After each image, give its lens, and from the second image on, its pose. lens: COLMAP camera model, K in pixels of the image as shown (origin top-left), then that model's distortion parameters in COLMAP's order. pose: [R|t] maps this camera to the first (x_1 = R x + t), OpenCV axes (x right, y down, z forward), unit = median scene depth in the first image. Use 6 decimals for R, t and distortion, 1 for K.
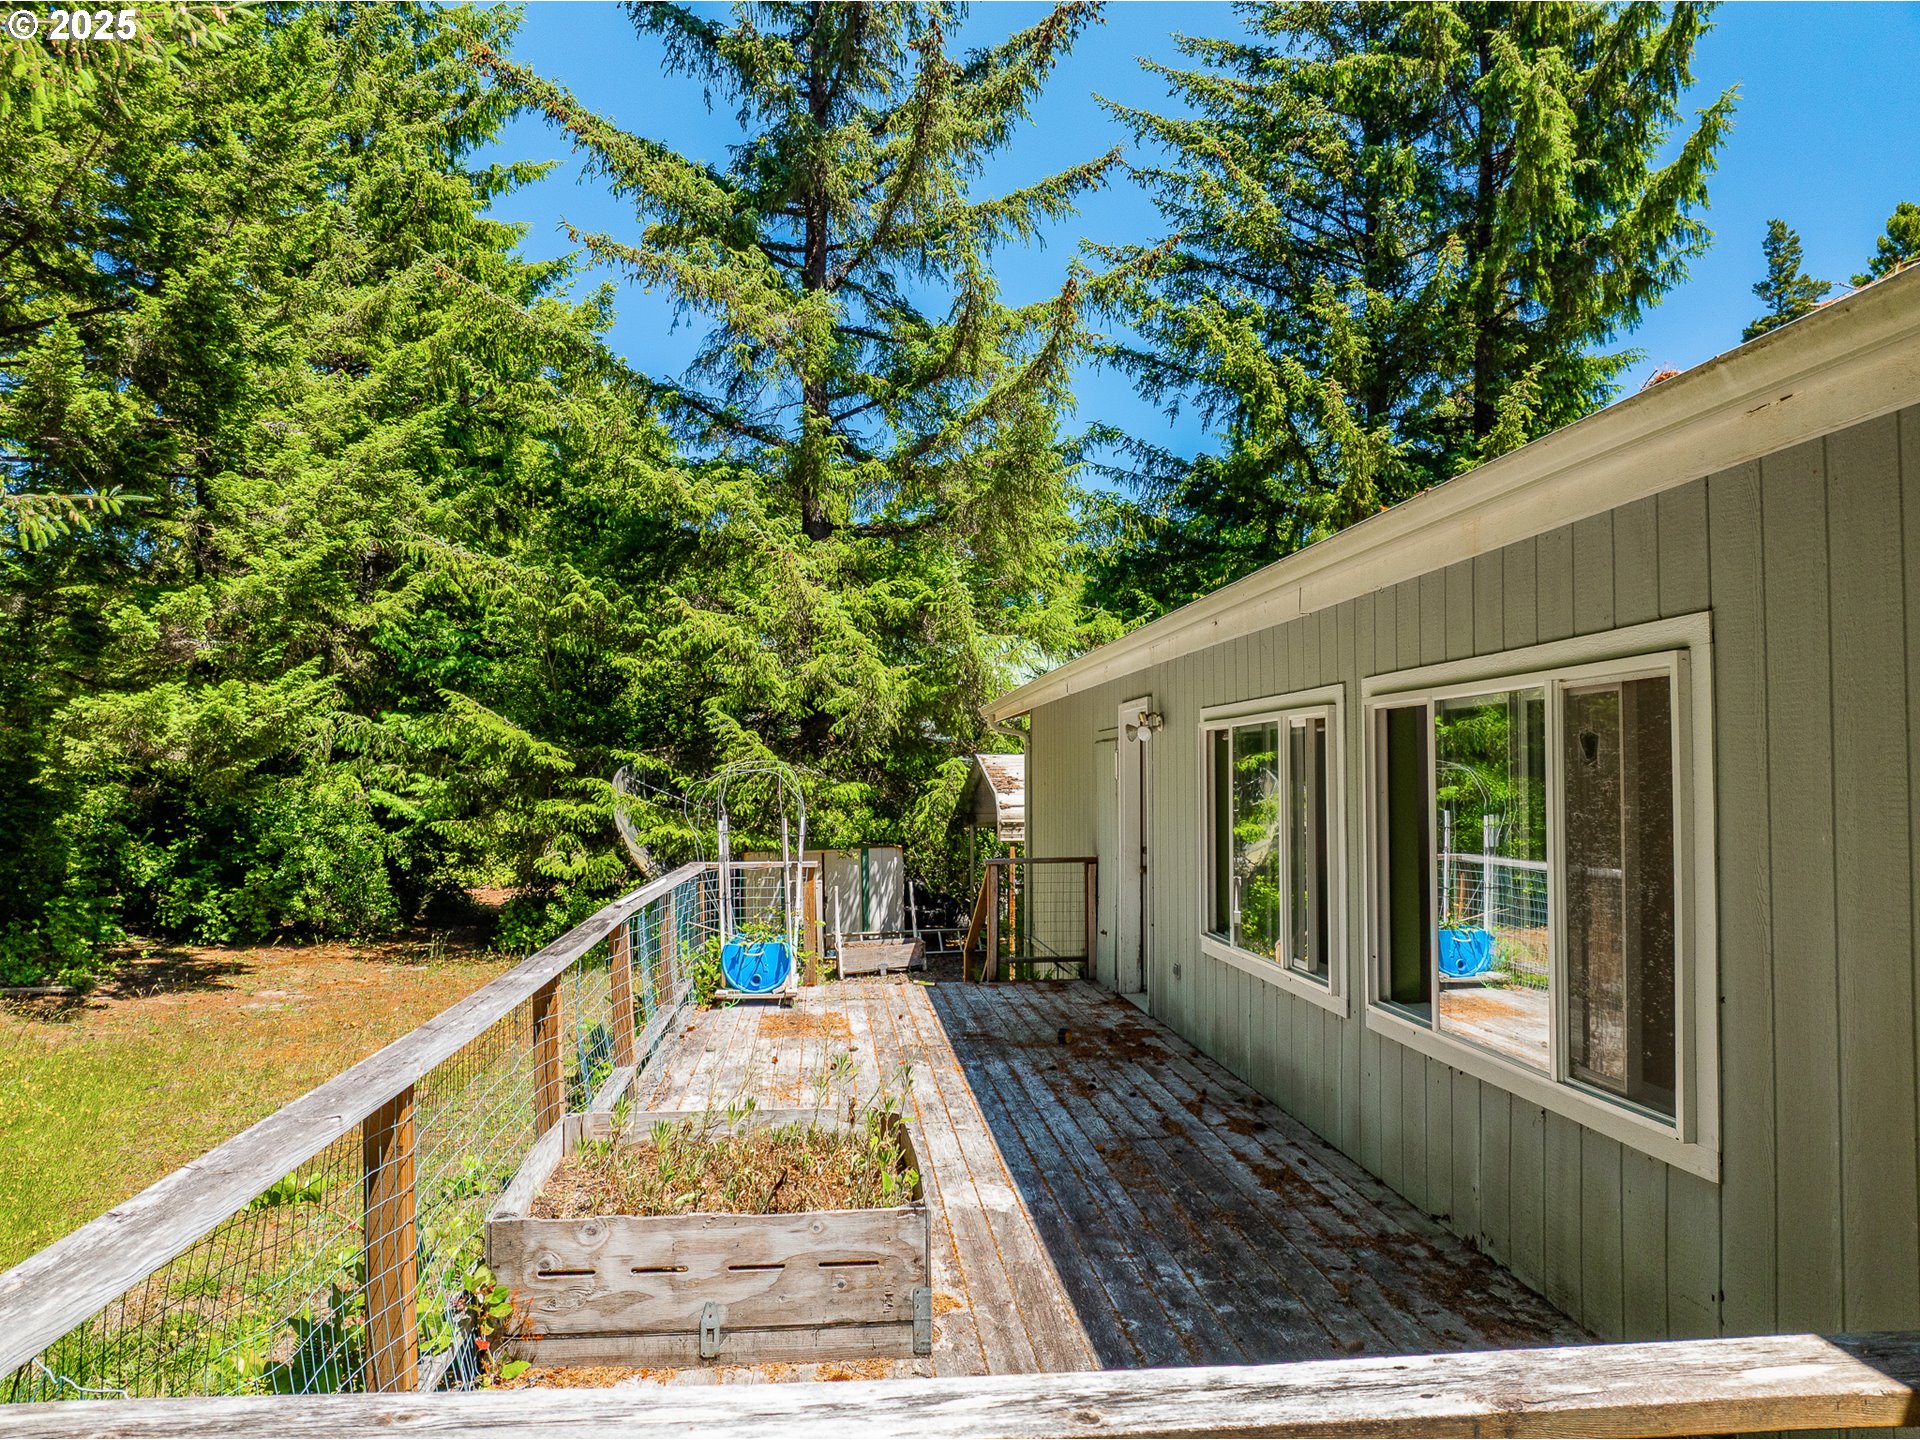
lens RADIAL K [[1298.3, 0, 945.8], [0, 1298.3, 720.2], [0, 0, 1]] dist [-0.052658, 0.025247]
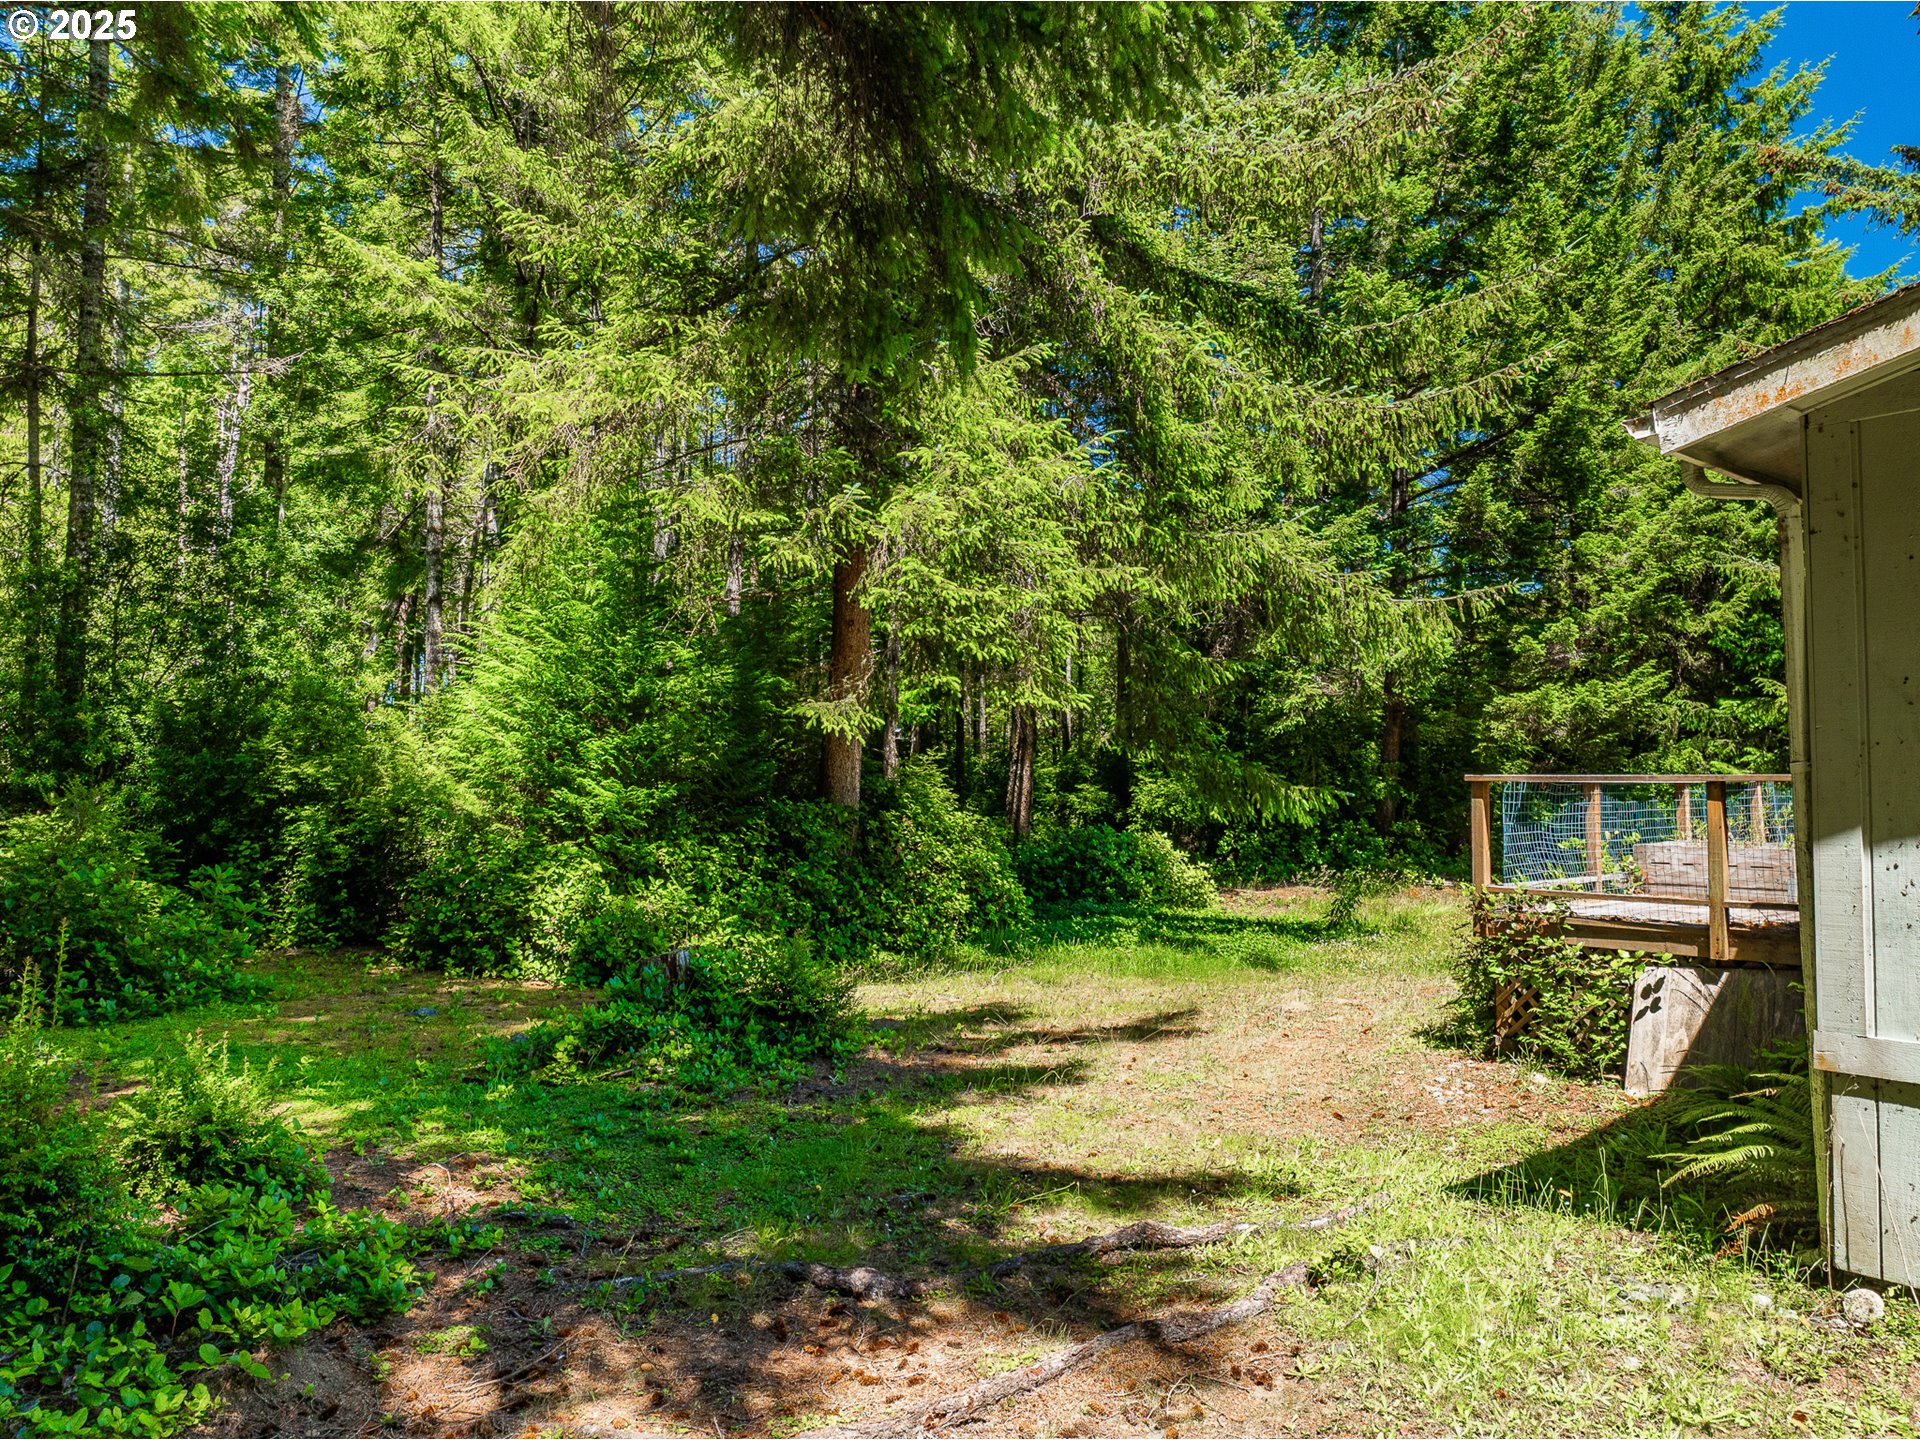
lens RADIAL K [[1298.3, 0, 945.8], [0, 1298.3, 720.2], [0, 0, 1]] dist [-0.052658, 0.025247]
pose [[0.539897, -0.032225, -0.841114, 0.234055], [0.029955, 0.999369, -0.019061, 0.017946], [0.841198, -0.014905, 0.540522, -0.354153]]
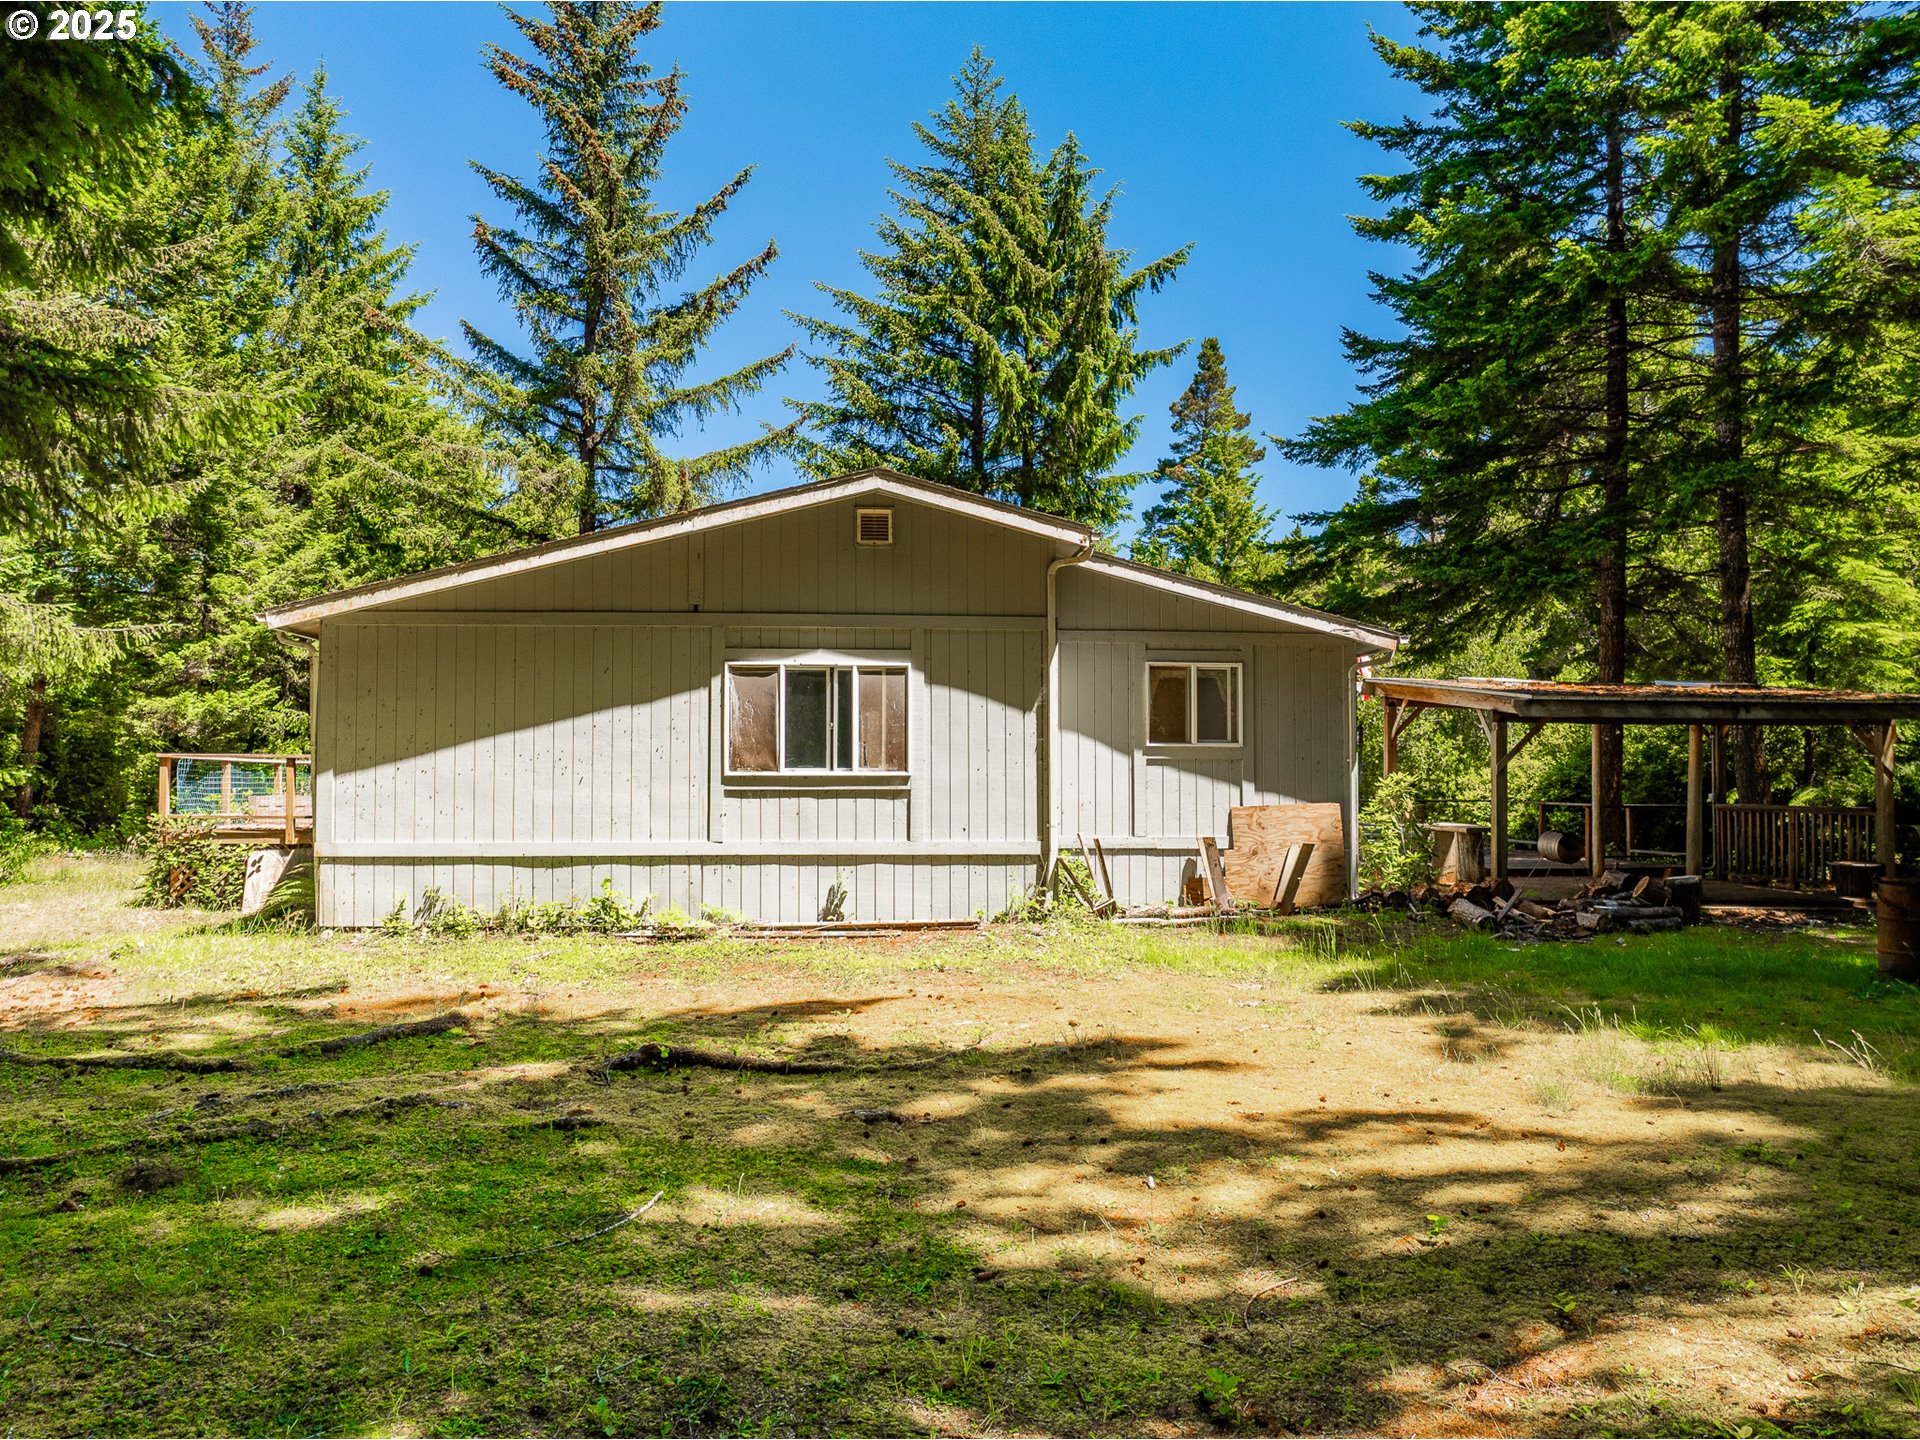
lens RADIAL K [[1354.3, 0, 962.9], [0, 1354.3, 730.0], [0, 0, 1]] dist [-0.019178, -0.000905]
pose [[0.999797, 0.003320, -0.019864, 0.499151], [-0.003251, 0.999989, 0.003493, 0.014092], [0.019875, -0.003428, 0.999797, -0.835080]]
